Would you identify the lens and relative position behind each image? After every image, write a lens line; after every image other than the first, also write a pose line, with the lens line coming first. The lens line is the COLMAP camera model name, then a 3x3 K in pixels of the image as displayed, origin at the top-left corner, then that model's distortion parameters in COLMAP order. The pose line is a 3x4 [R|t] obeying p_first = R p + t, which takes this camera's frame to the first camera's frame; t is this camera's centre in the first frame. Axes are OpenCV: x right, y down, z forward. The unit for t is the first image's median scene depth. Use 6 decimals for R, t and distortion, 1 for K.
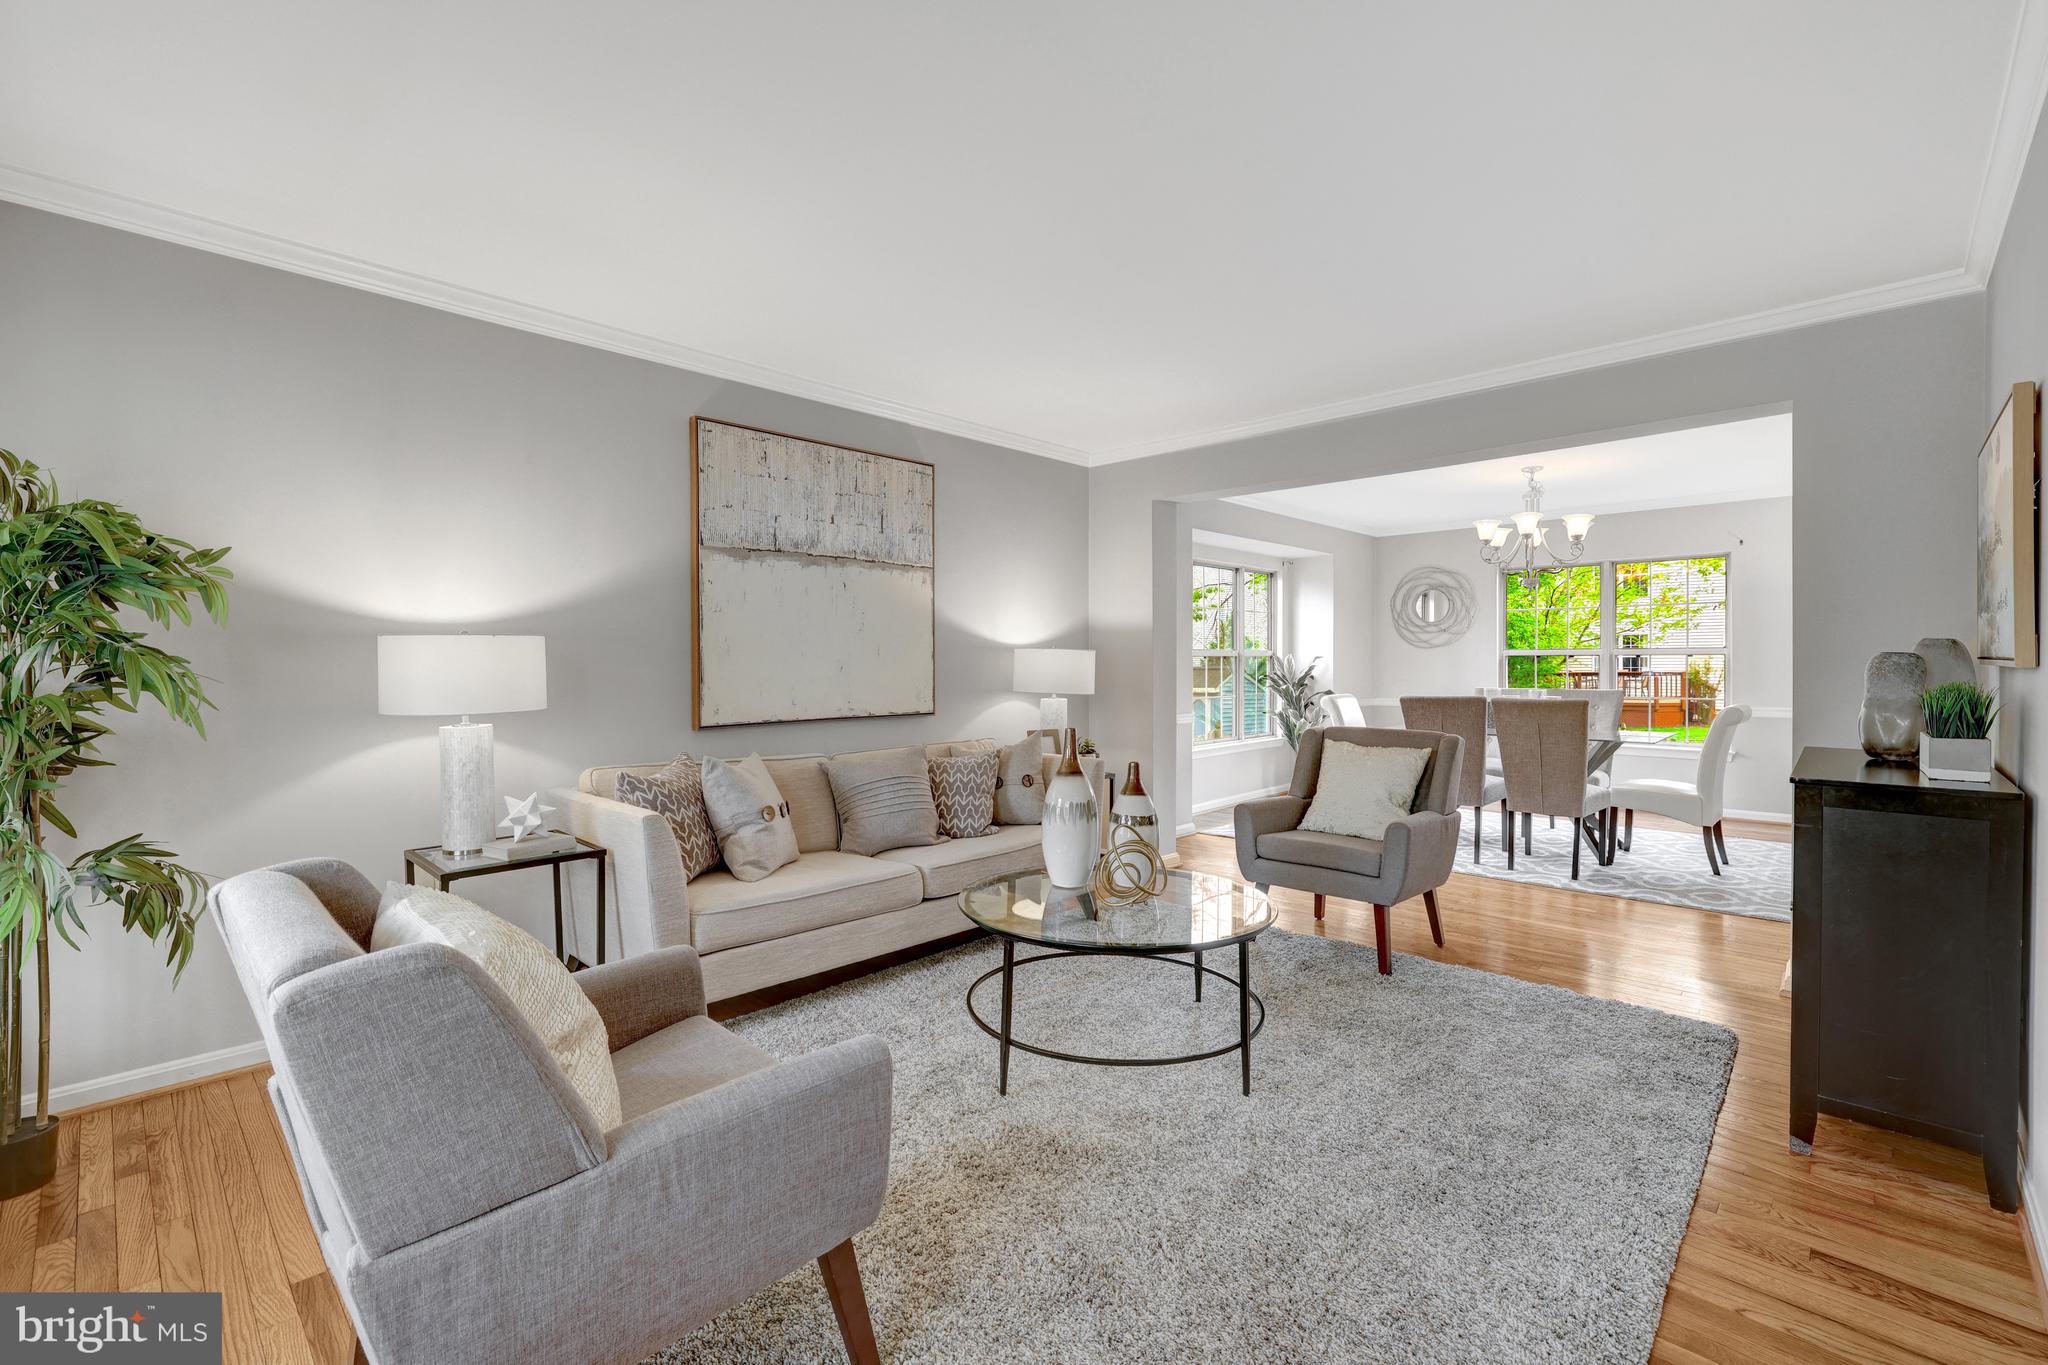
lens RADIAL K [[882.3, 0, 1024.0], [0, 882.3, 682.5], [0, 0, 1]] dist [0.000007, -0.000008]
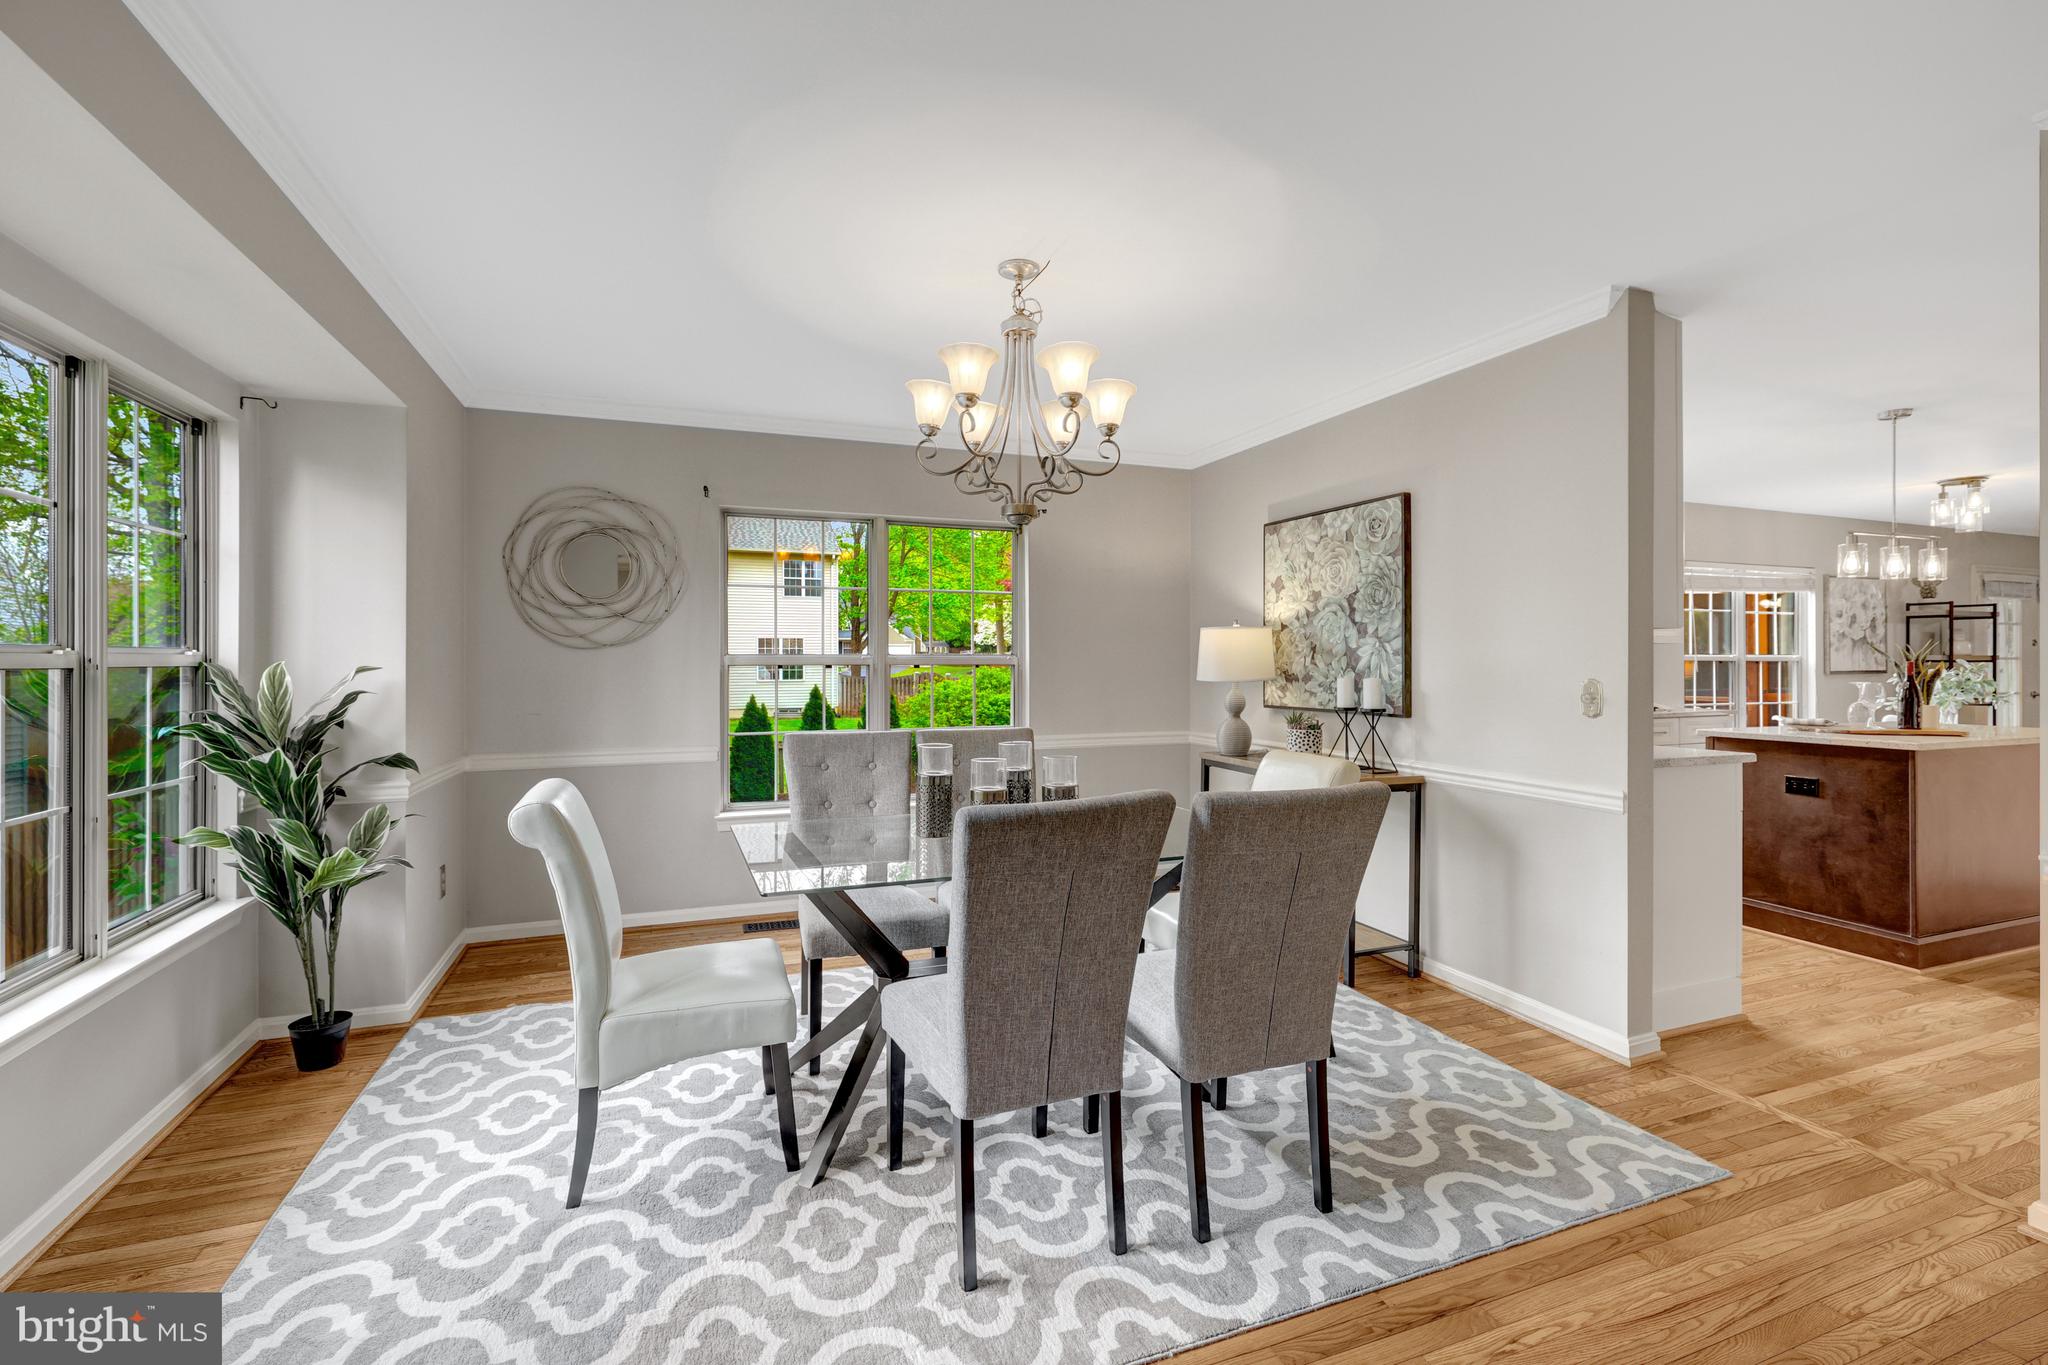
lens RADIAL K [[904.4, 0, 1022.0], [0, 904.4, 665.2], [0, 0, 1]] dist [-0.001229, -0.000096]
pose [[0.429483, -0.001138, 0.903074, 0.103685], [0.021189, 0.999737, -0.008817, -0.020608], [-0.902827, 0.022922, 0.429394, 0.570286]]
